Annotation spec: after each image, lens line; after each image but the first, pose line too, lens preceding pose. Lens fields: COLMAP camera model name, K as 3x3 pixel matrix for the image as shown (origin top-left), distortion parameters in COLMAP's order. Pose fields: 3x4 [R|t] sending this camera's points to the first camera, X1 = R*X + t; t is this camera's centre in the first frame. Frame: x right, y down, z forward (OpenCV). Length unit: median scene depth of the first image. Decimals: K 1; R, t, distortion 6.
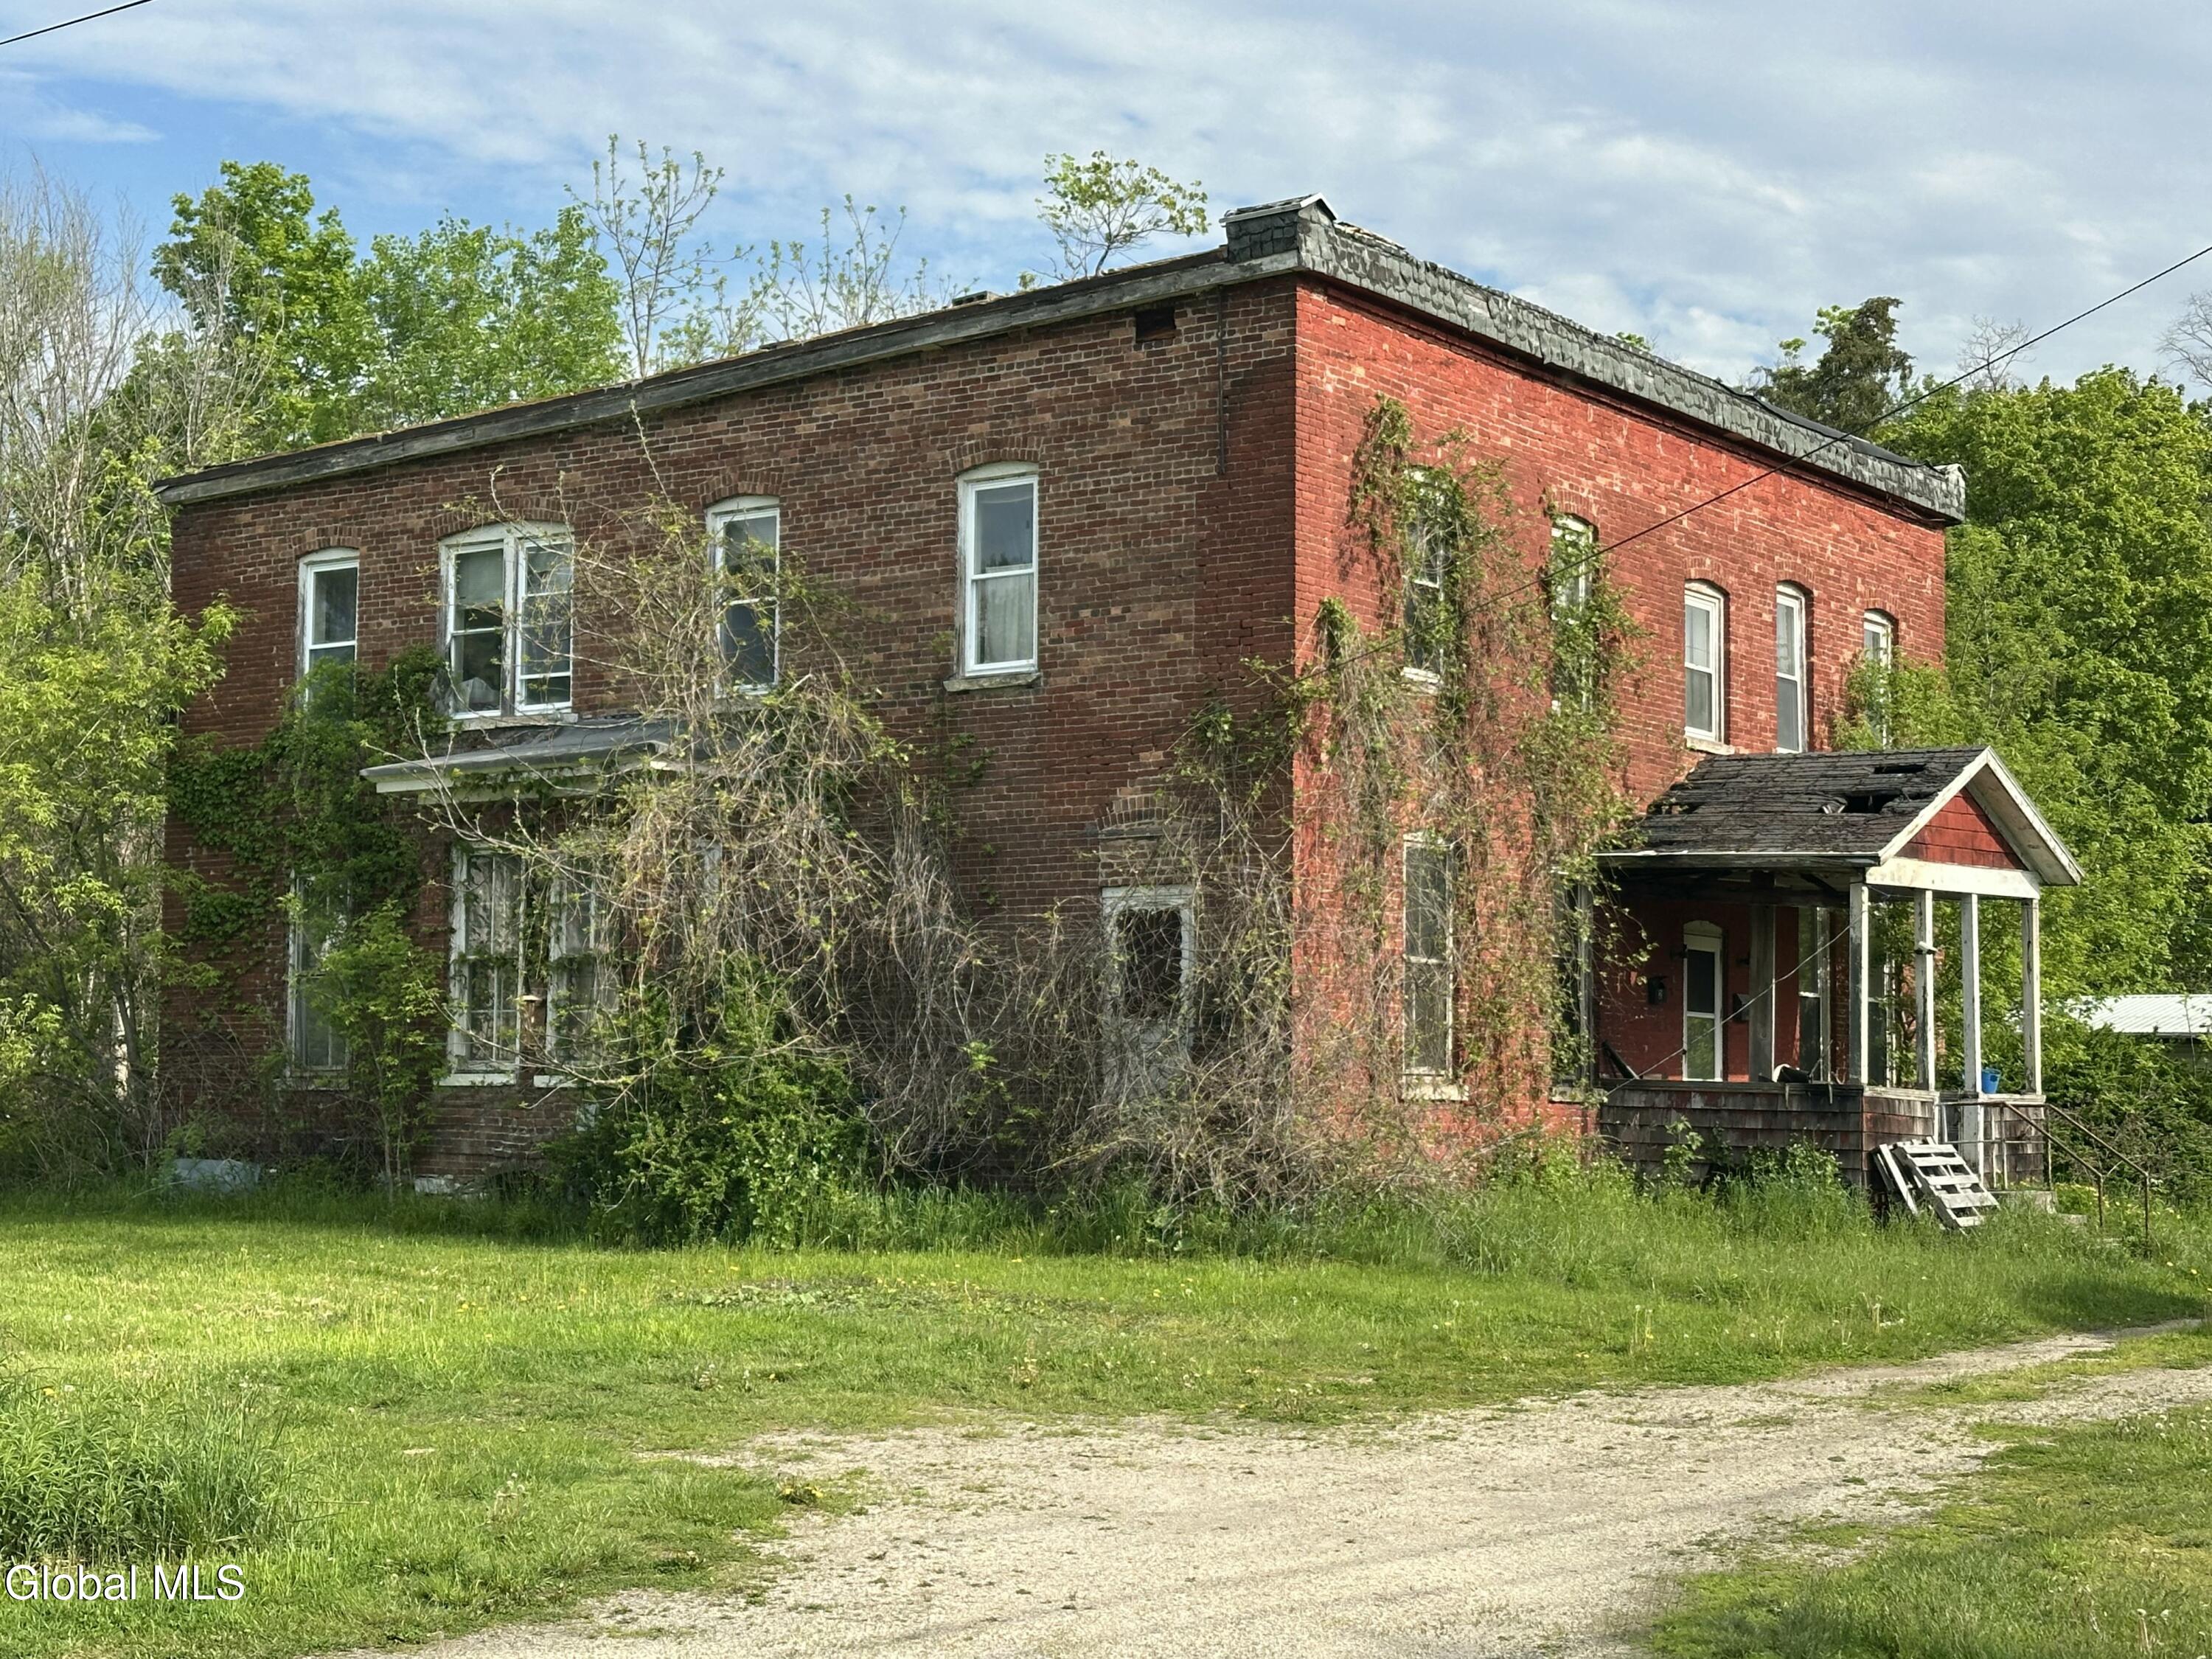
lens RADIAL K [[3473.9, 0, 1106.7], [0, 3473.9, 827.9], [0, 0, 1]] dist [0.143385, 0.000000]
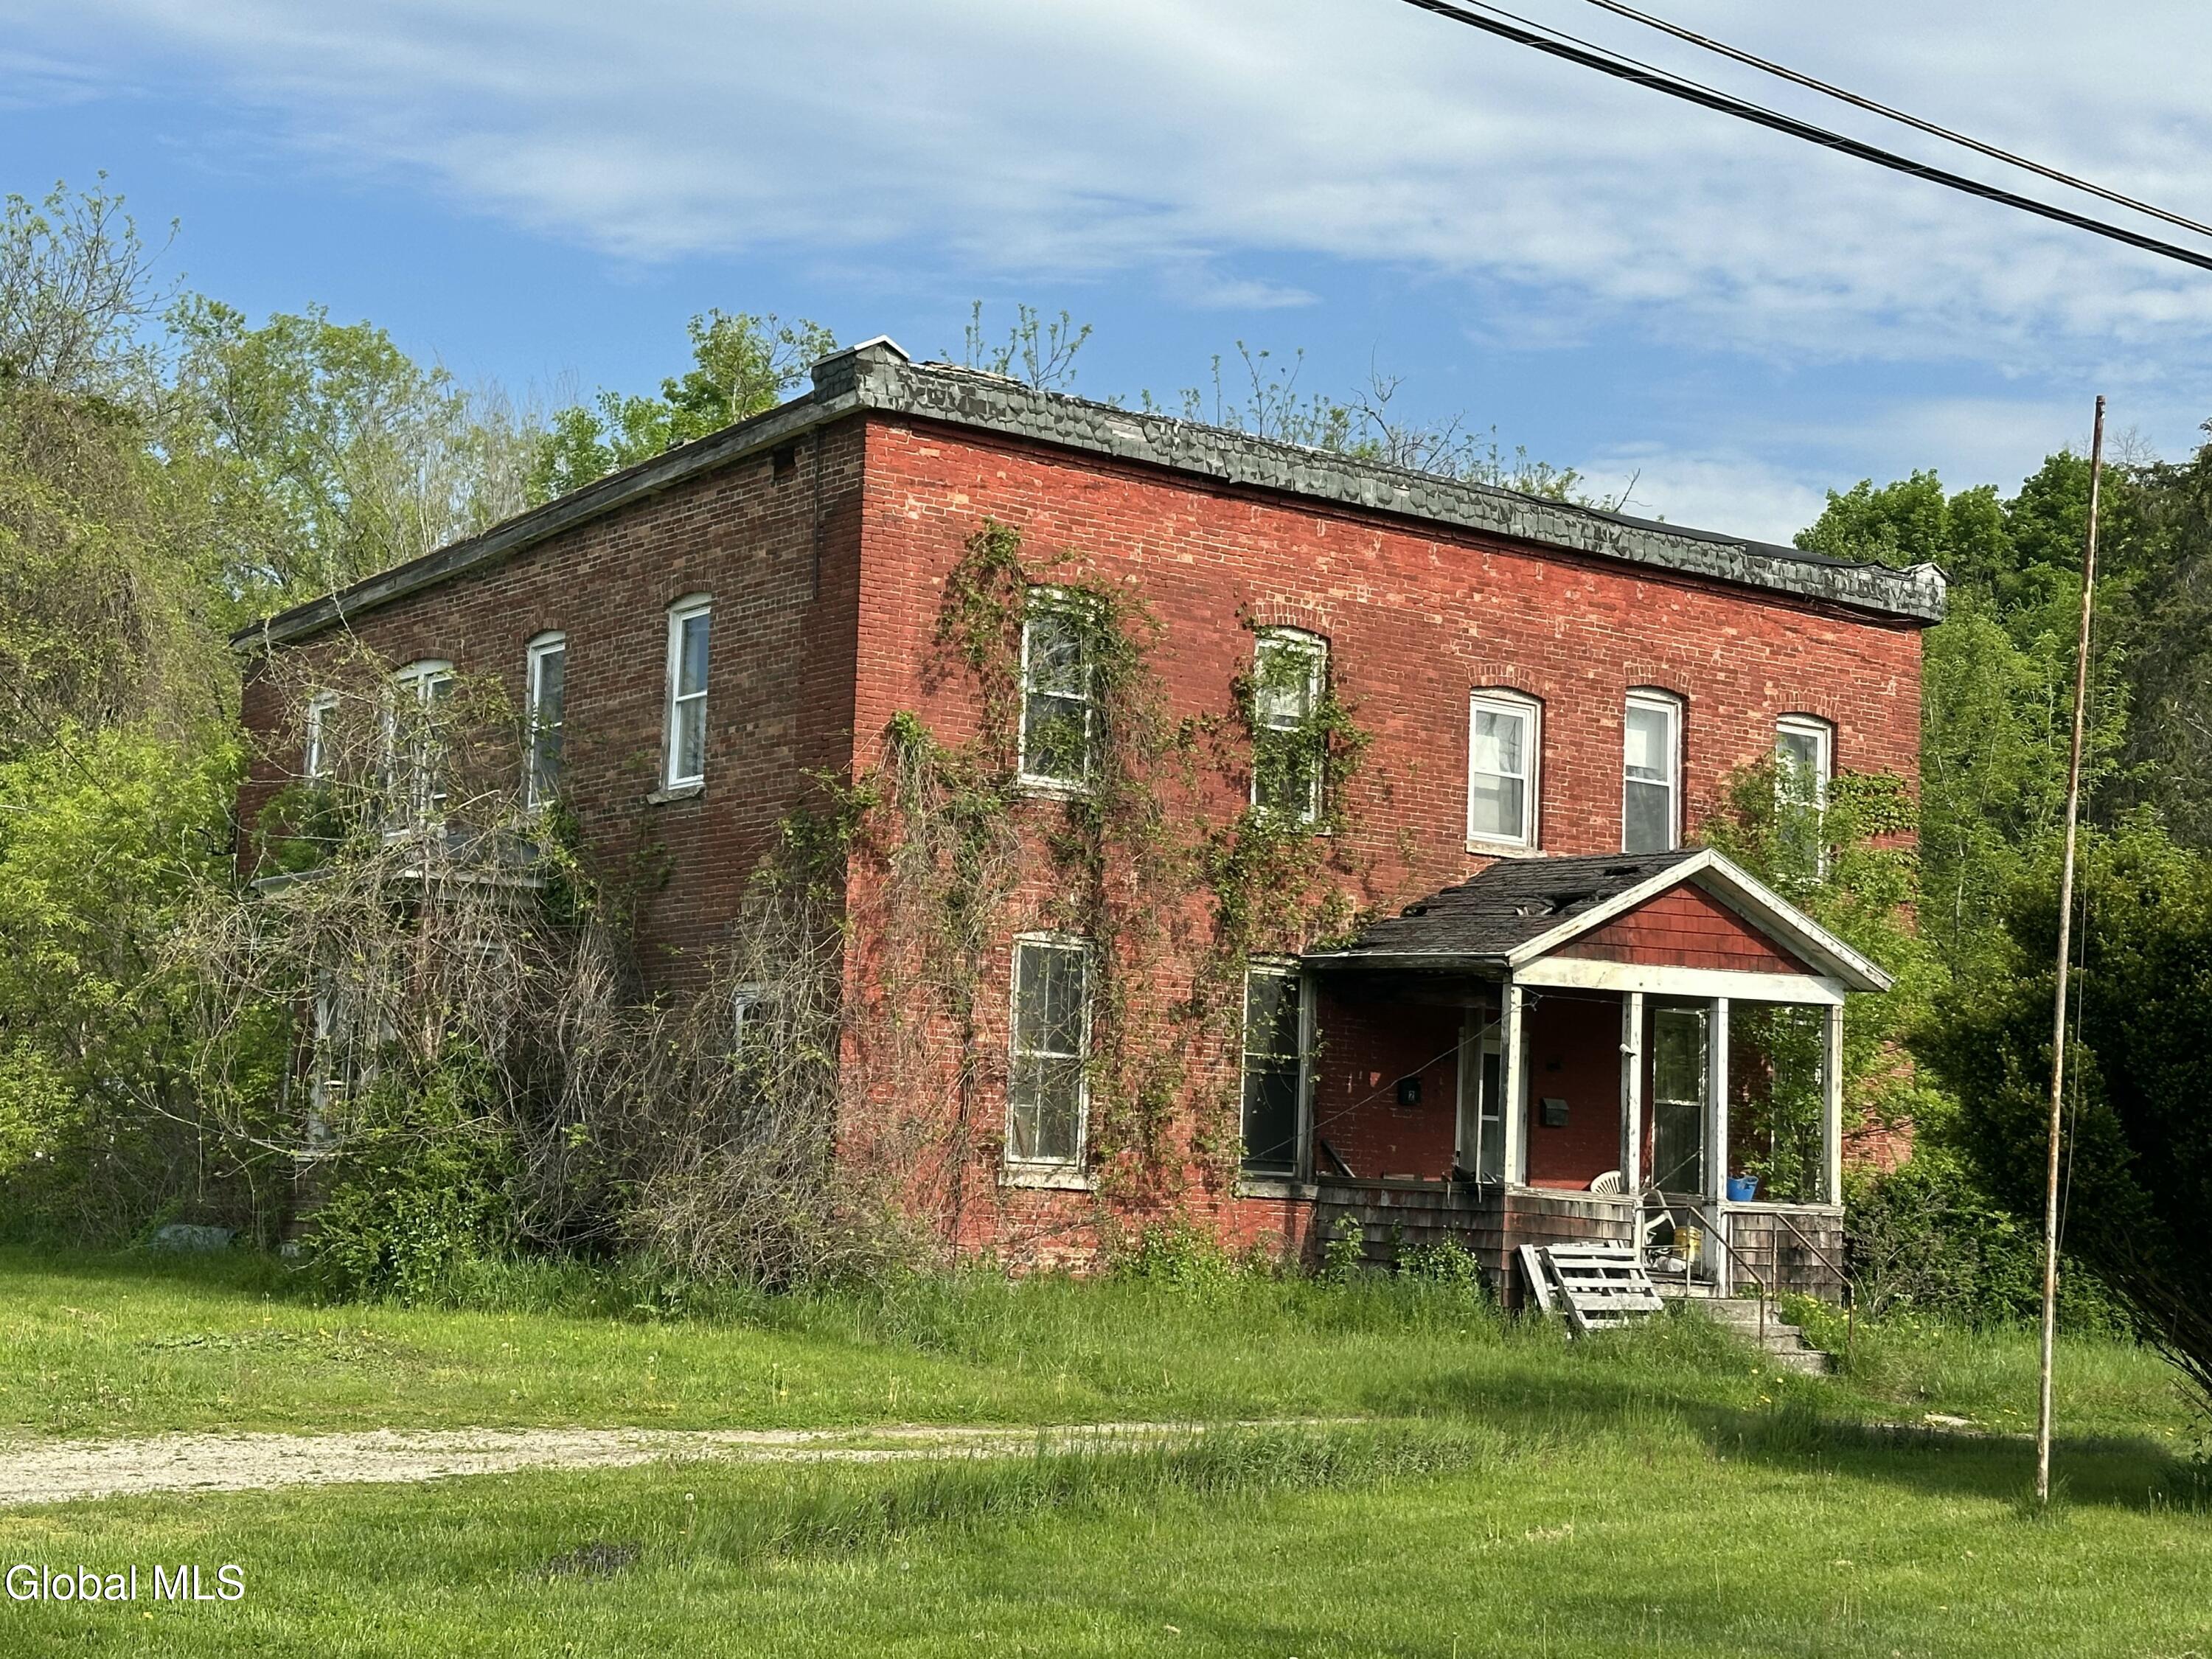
lens RADIAL K [[3473.9, 0, 1106.4], [0, 3473.9, 829.2], [0, 0, 1]] dist [0.143385, 0.000000]
pose [[0.945642, -0.011024, -0.325023, 0.436329], [-0.001754, 0.999238, -0.038997, 0.010795], [0.325205, 0.037448, 0.944902, 0.013058]]
